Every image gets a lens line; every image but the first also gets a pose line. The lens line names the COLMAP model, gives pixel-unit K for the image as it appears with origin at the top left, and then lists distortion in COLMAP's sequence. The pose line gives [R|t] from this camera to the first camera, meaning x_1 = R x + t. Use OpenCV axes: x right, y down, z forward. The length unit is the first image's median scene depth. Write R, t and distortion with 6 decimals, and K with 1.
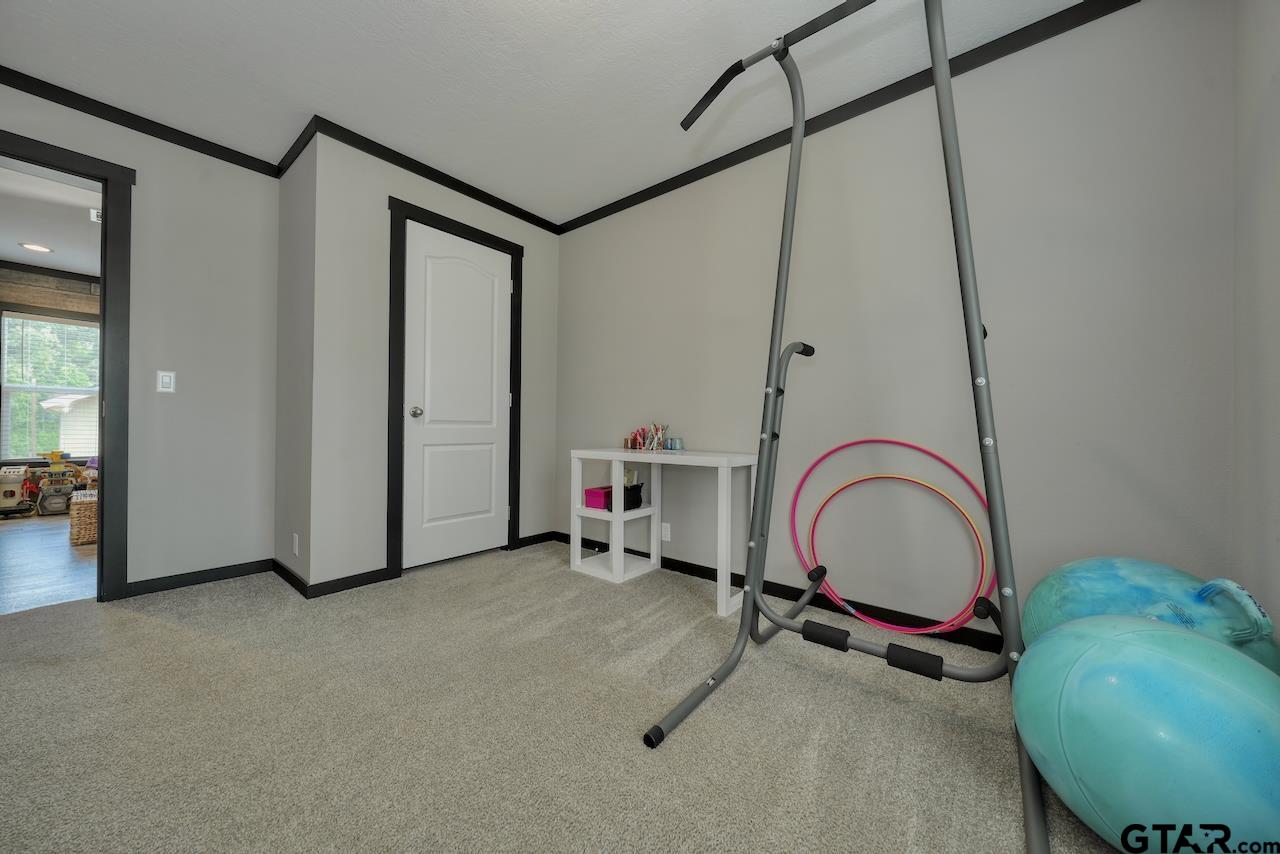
lens RADIAL K [[446.8, 0, 634.9], [0, 446.8, 428.6], [0, 0, 1]] dist [-0.012055, -0.000094]
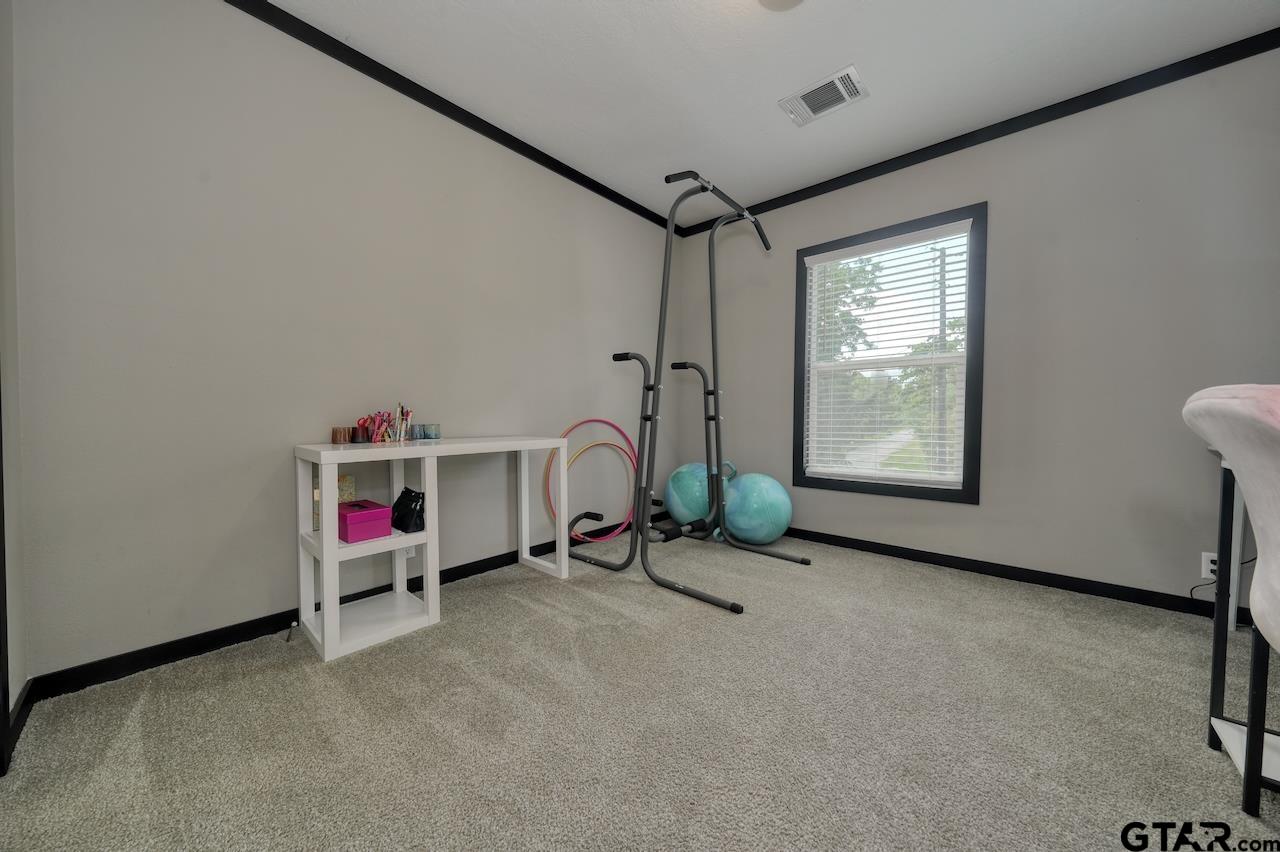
lens RADIAL K [[430.0, 0, 636.3], [0, 430.0, 416.8], [0, 0, 1]] dist [-0.004814, 0.000508]
pose [[0.057230, -0.011821, 0.998291, -0.694874], [-0.001238, 0.999928, 0.011911, -0.001957], [-0.998360, -0.001917, 0.057212, 0.605655]]
